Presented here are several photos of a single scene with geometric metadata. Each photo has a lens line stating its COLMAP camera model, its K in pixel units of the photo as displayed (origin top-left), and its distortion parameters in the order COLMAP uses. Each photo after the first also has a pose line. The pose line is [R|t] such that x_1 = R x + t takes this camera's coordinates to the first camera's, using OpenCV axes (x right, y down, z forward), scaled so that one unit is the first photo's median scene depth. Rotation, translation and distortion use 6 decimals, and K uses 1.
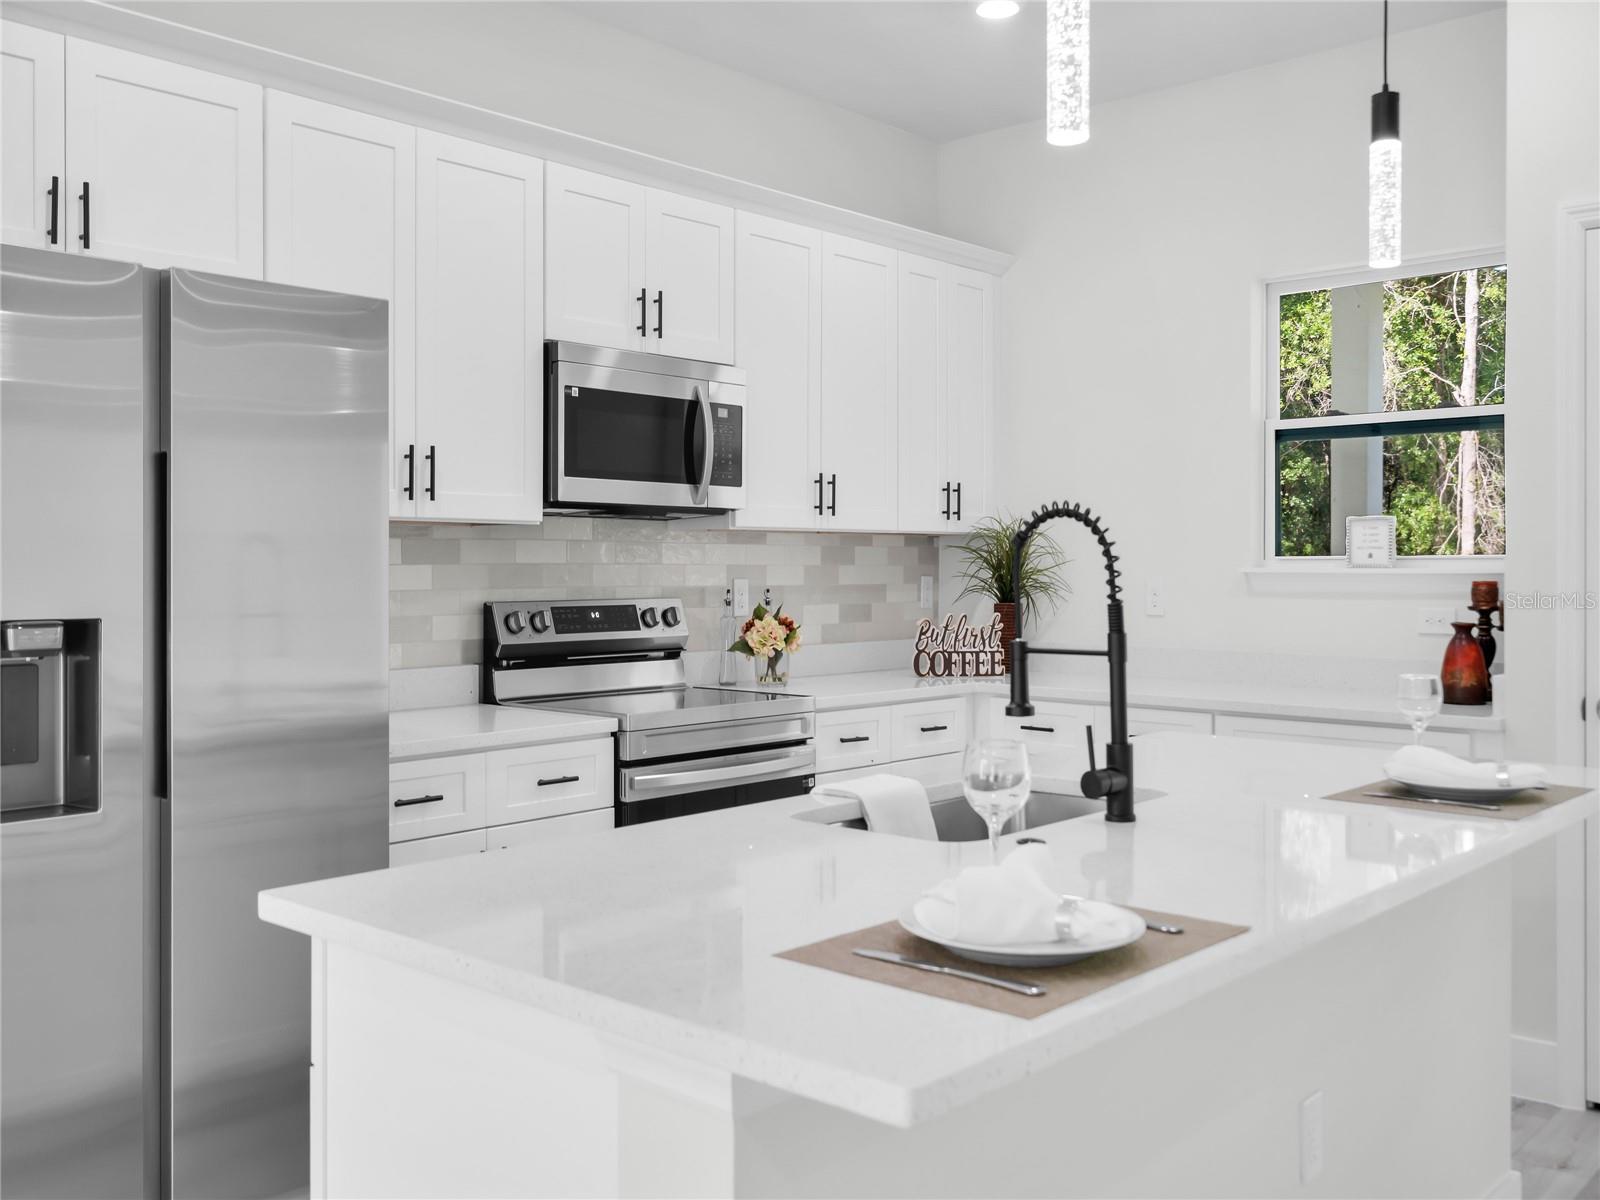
lens RADIAL K [[1471.0, 0, 800.0], [0, 1471.0, 575.2], [0, 0, 1]] dist [0.001637, -0.000269]
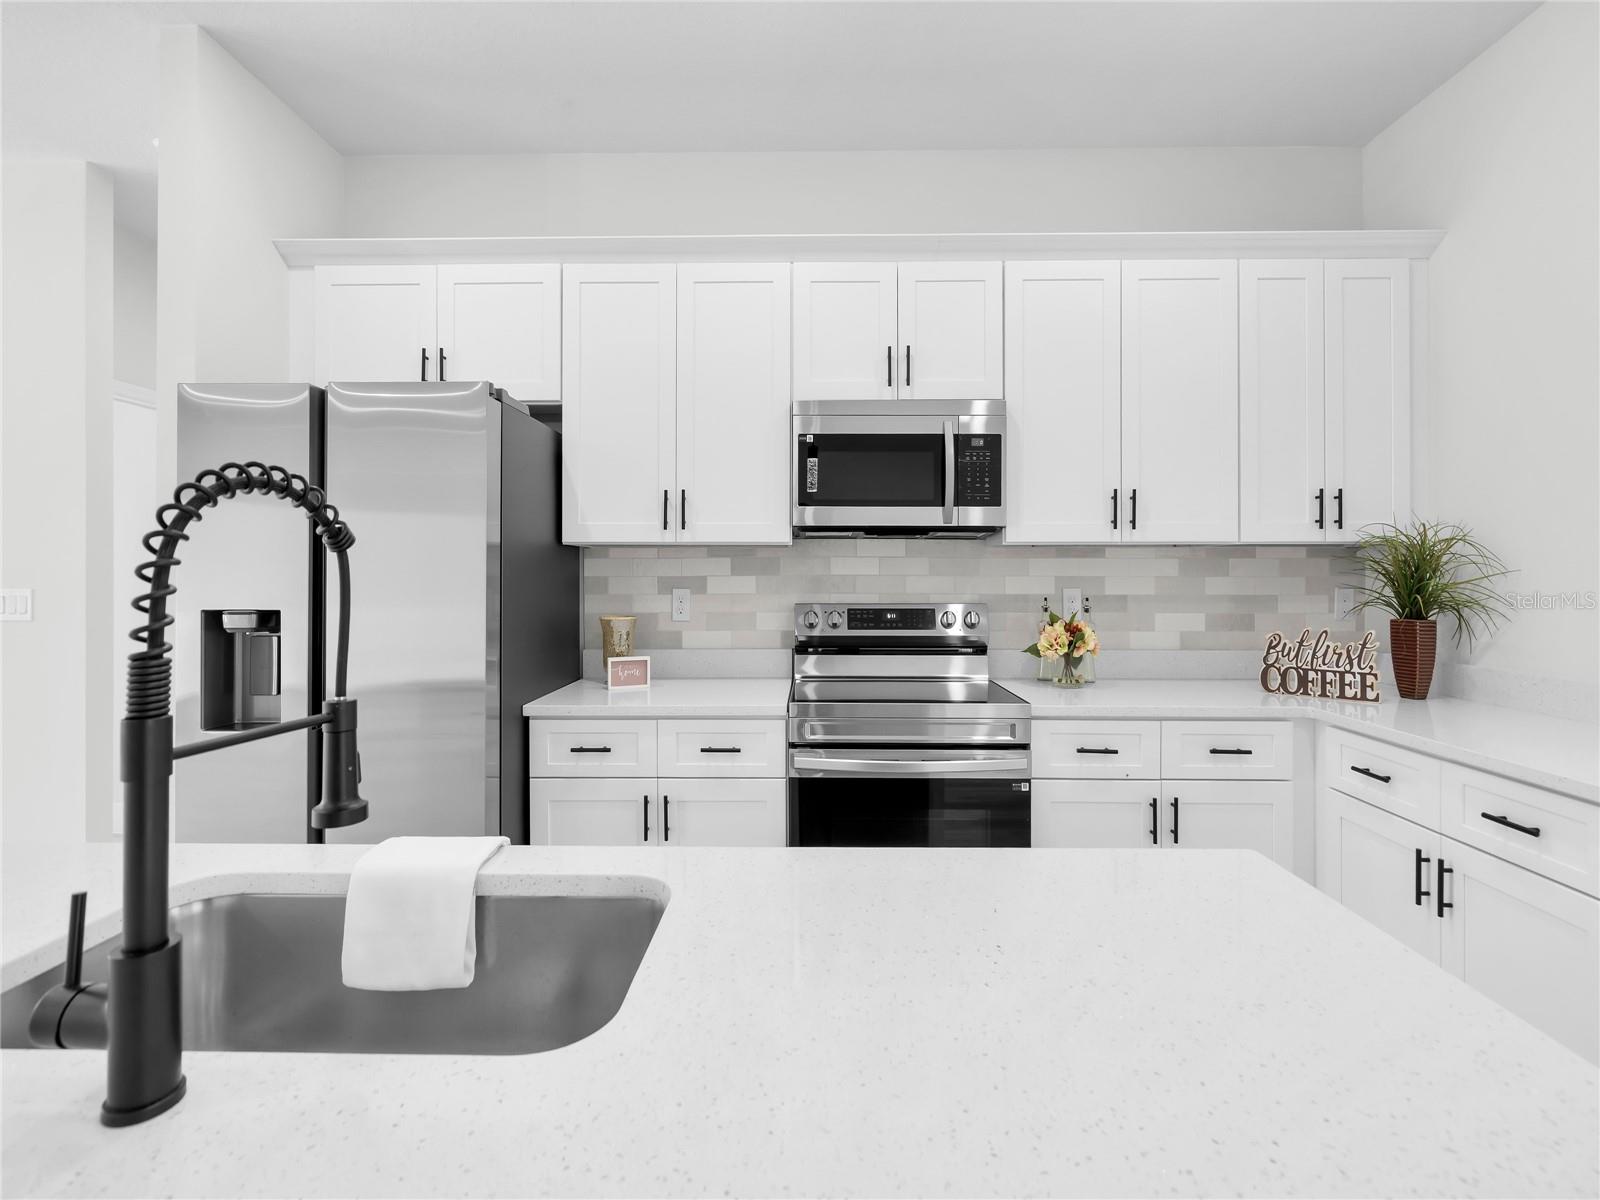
lens RADIAL K [[729.8, 0, 800.6], [0, 729.8, 573.3], [0, 0, 1]] dist [-0.004347, -0.000152]
pose [[0.657303, -0.002416, -0.753623, 0.263878], [-0.005602, 0.999952, -0.008092, -0.003714], [0.753606, 0.009540, 0.657257, 0.496523]]
